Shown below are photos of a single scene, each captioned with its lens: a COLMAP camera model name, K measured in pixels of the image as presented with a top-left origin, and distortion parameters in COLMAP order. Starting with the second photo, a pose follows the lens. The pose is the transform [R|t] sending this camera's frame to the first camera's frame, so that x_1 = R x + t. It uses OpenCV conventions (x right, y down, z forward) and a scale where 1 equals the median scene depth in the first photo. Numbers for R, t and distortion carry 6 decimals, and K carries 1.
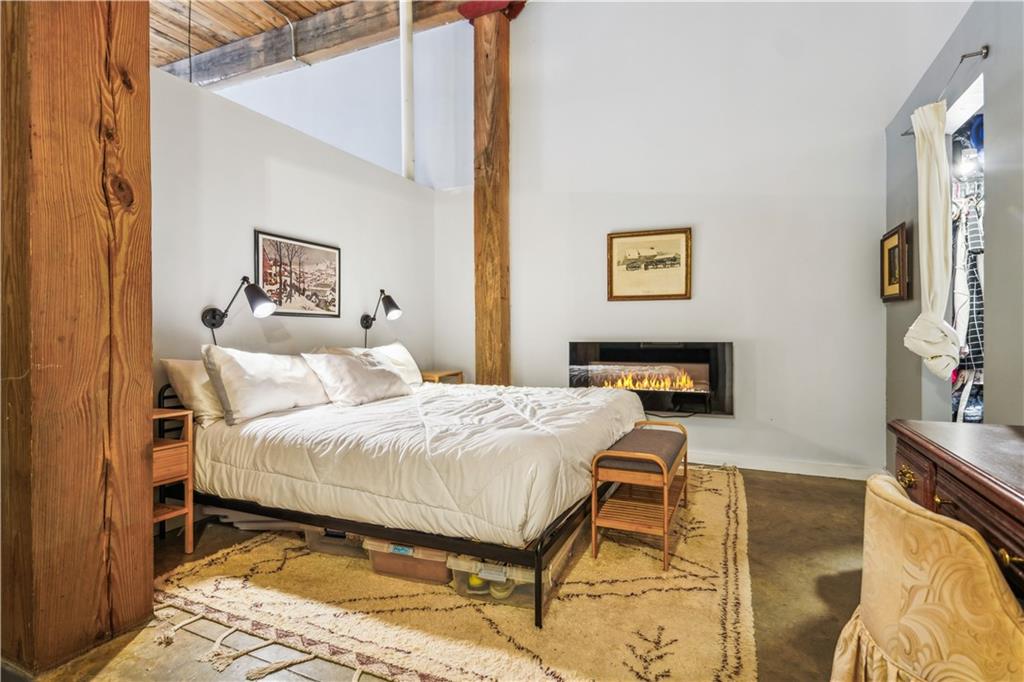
lens RADIAL K [[505.9, 0, 521.1], [0, 505.9, 336.6], [0, 0, 1]] dist [0.006436, -0.003862]
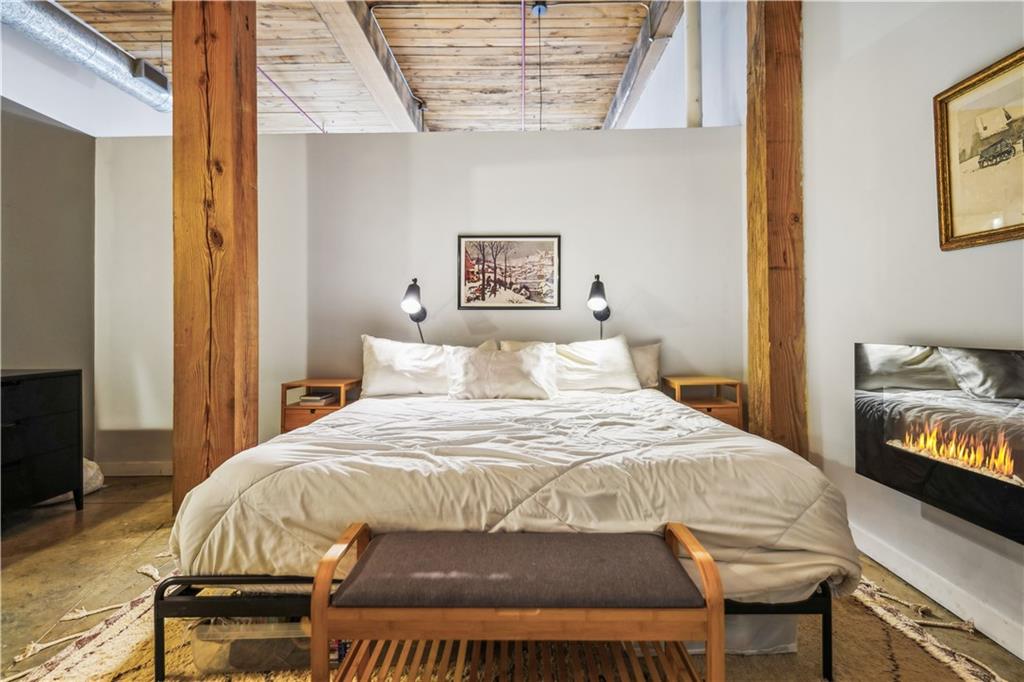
lens RADIAL K [[505.9, 0, 522.4], [0, 505.9, 323.5], [0, 0, 1]] dist [0.006436, -0.003862]
pose [[0.394152, -0.003139, -0.919040, 0.506140], [-0.004728, 0.999974, -0.005443, -0.006021], [0.919033, 0.006490, 0.394127, 0.600868]]
